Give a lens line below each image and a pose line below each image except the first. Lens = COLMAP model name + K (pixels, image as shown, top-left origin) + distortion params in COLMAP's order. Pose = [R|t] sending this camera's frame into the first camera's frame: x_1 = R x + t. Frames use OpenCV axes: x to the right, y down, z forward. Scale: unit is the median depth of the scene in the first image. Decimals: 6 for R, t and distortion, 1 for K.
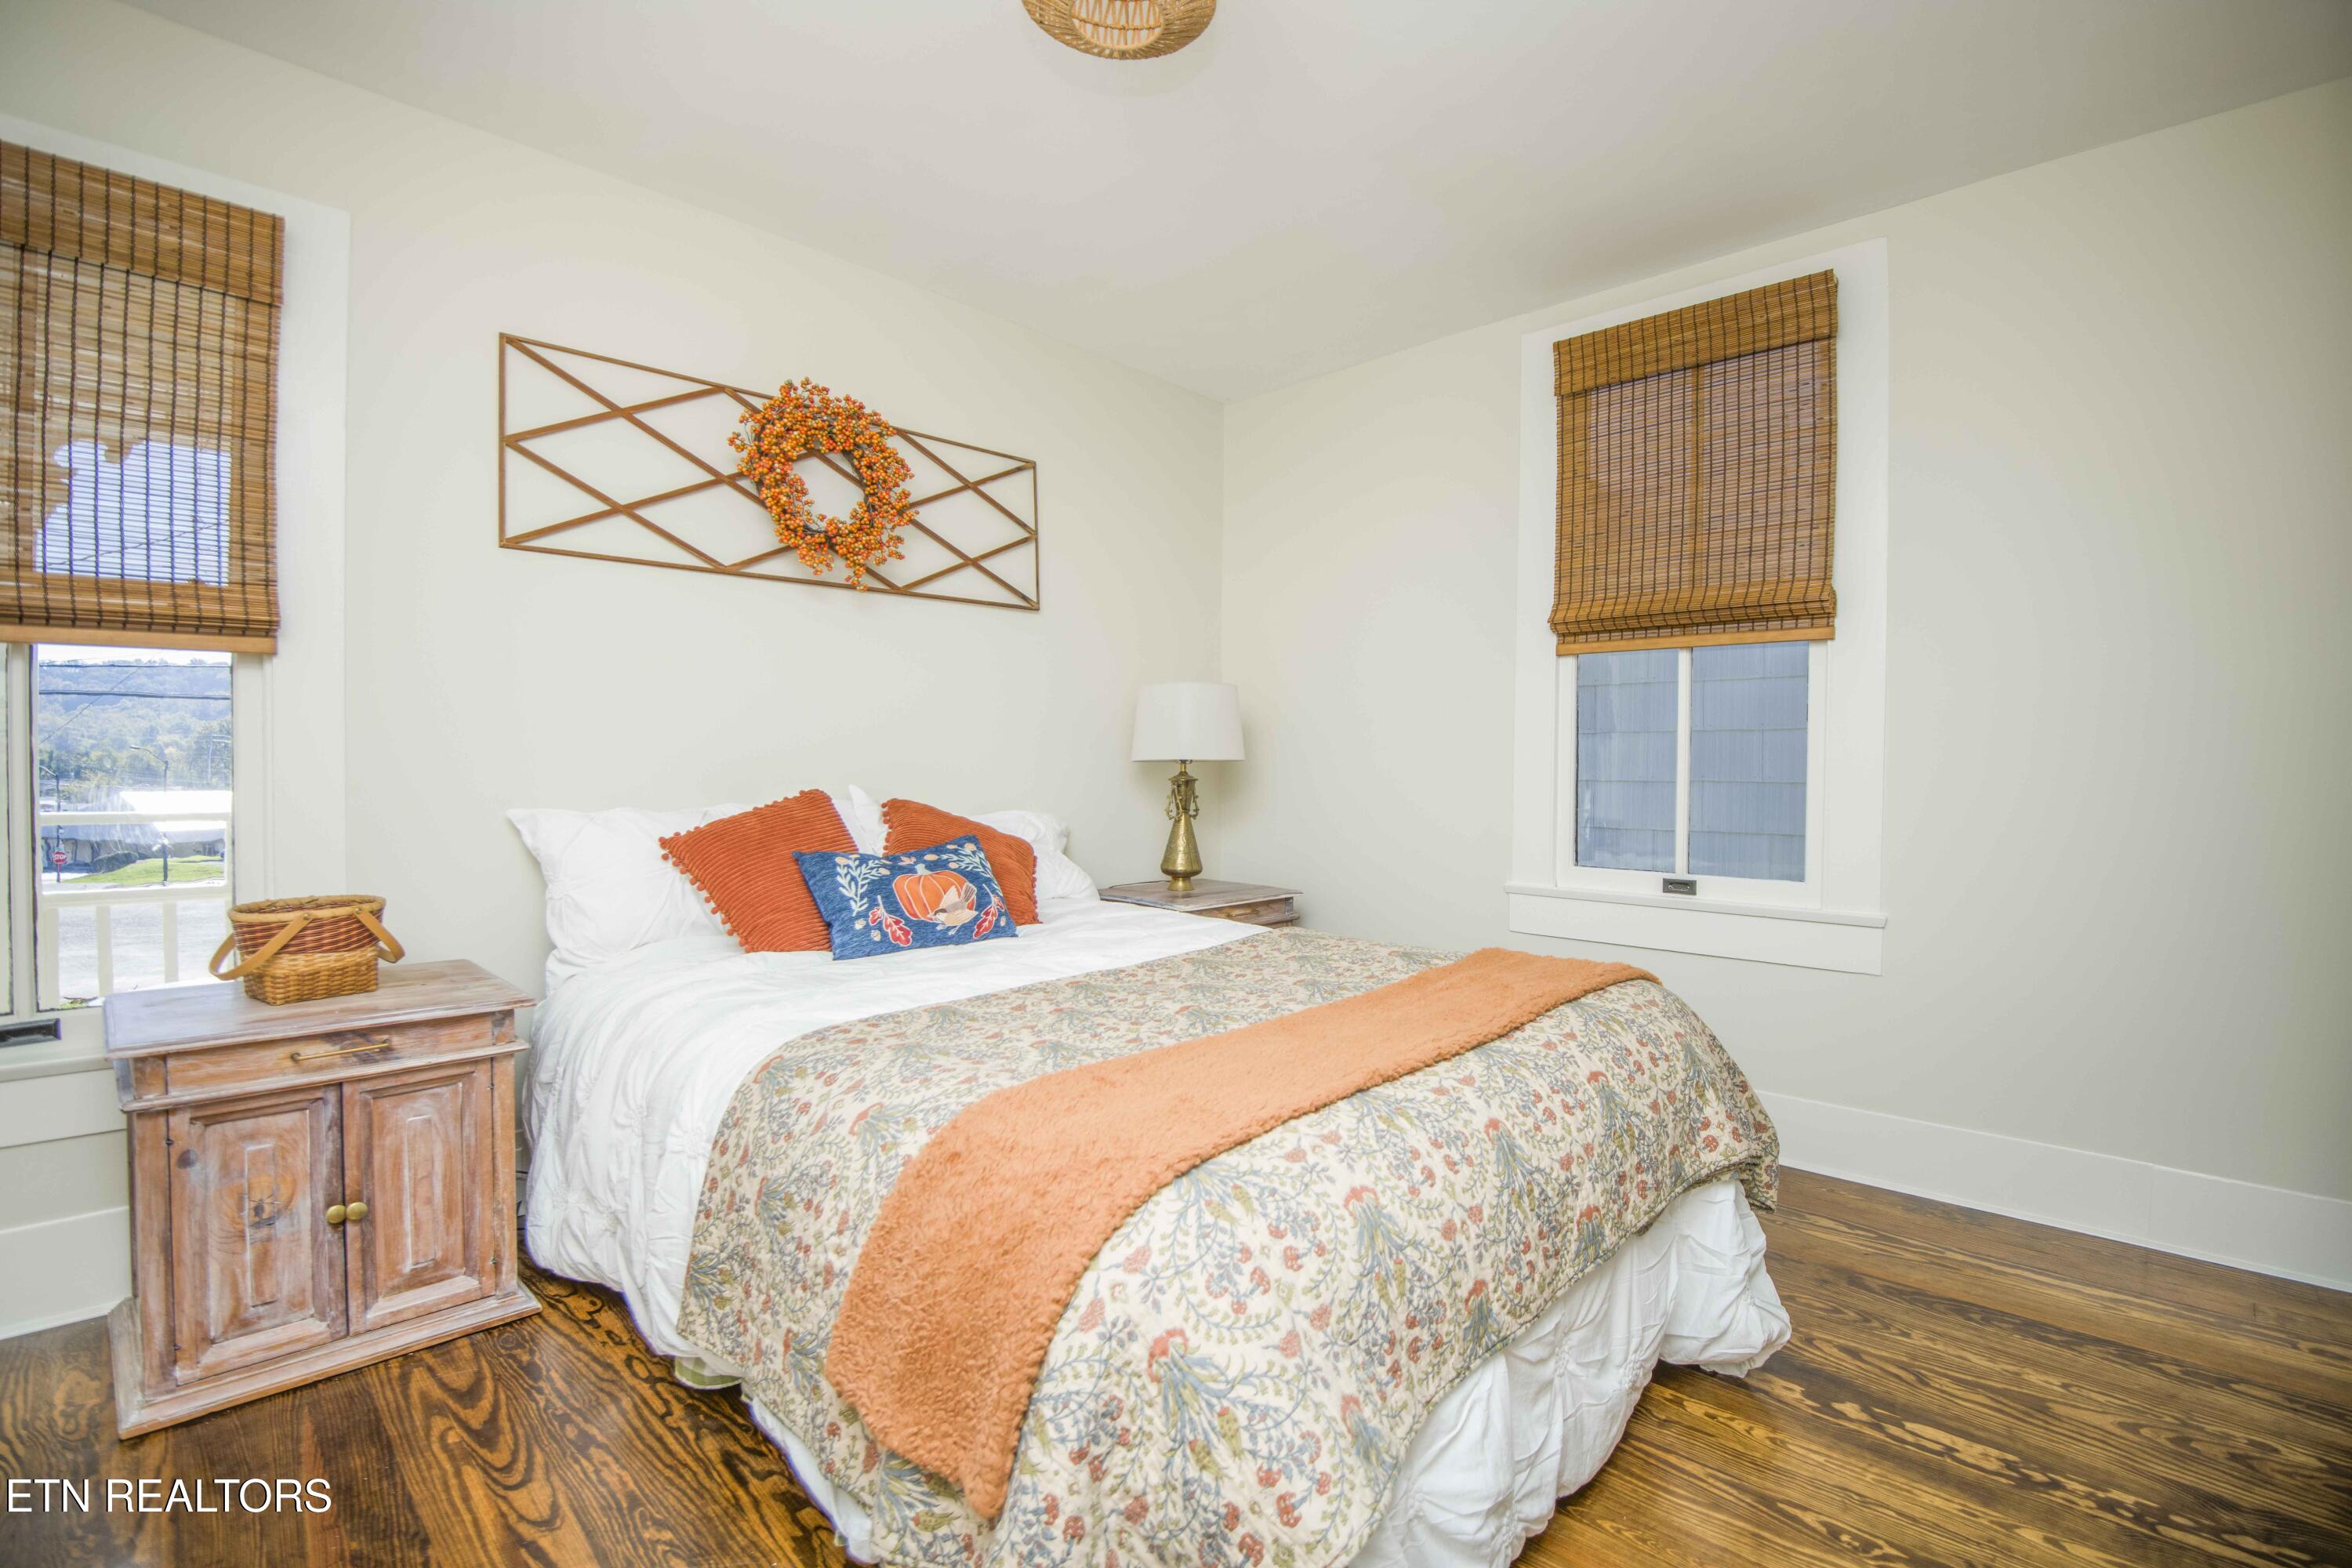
lens RADIAL K [[1116.0, 0, 1172.5], [0, 1116.0, 749.6], [0, 0, 1]] dist [0.001073, -0.000300]
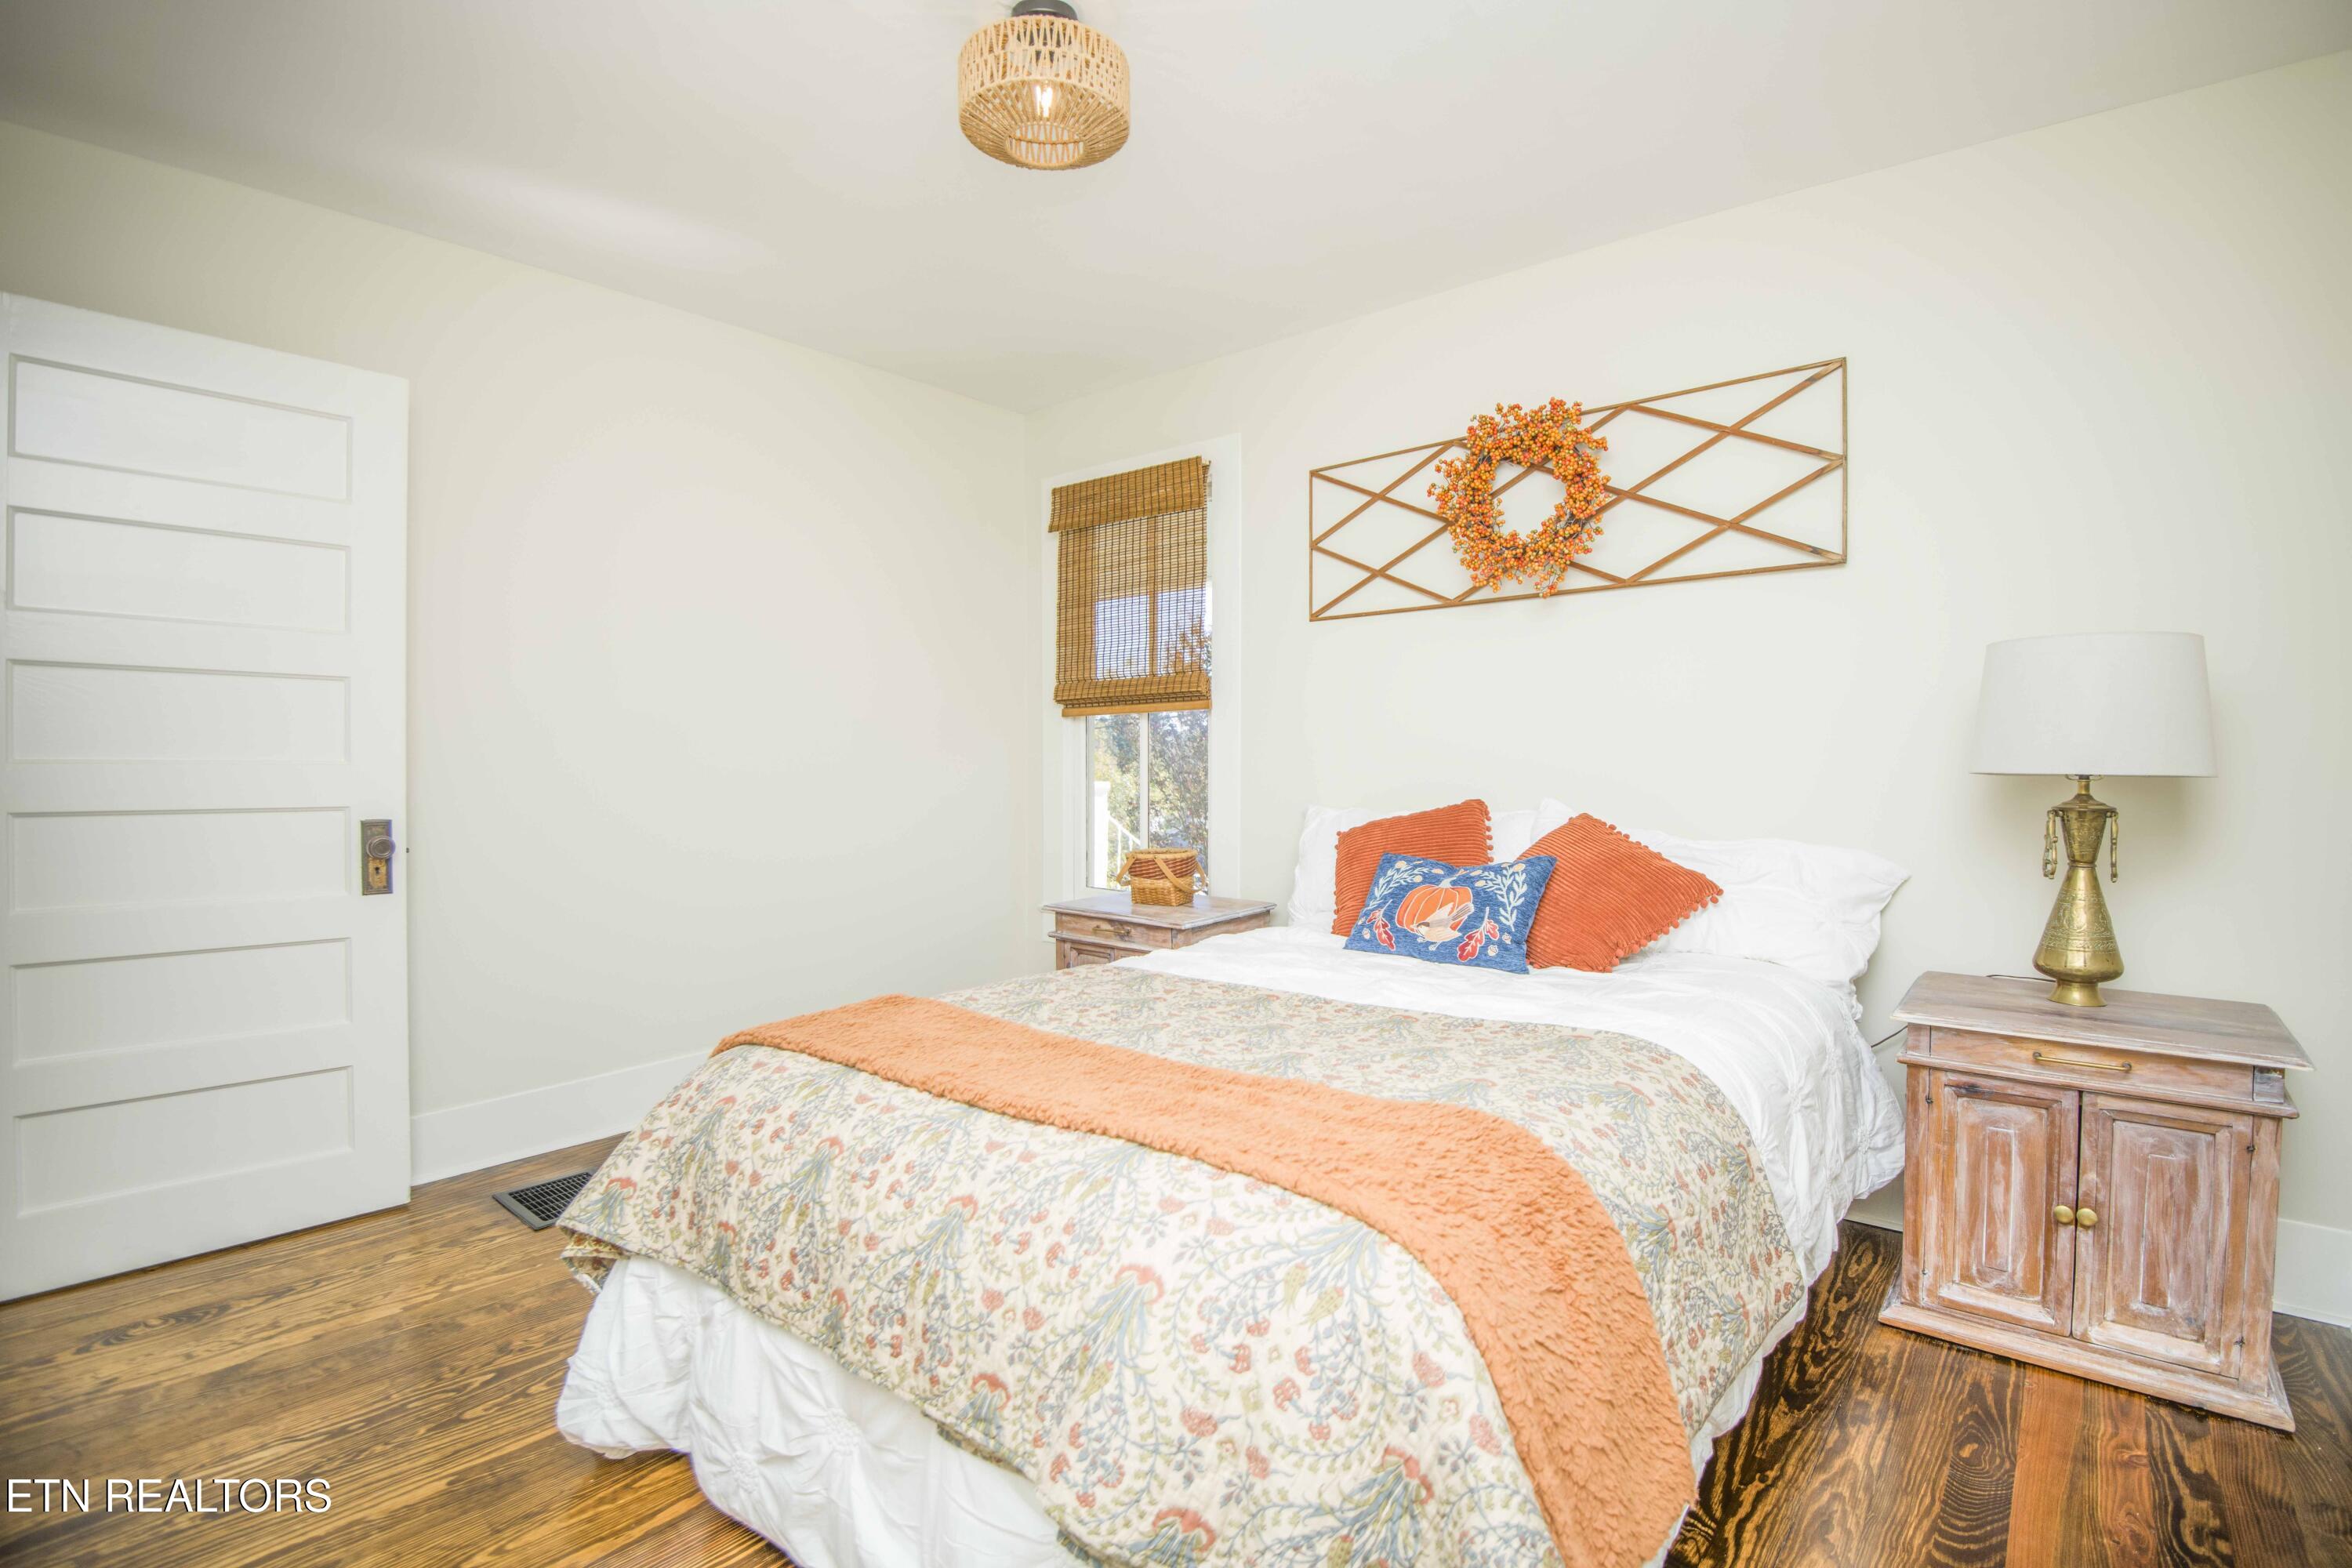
lens RADIAL K [[1068.2, 0, 1192.9], [0, 1068.2, 786.2], [0, 0, 1]] dist [-0.023114, -0.001402]
pose [[0.076257, 0.016919, -0.996945, 0.645526], [0.007776, 0.999816, 0.017563, 0.003080], [0.997058, -0.009092, 0.076112, 0.646037]]
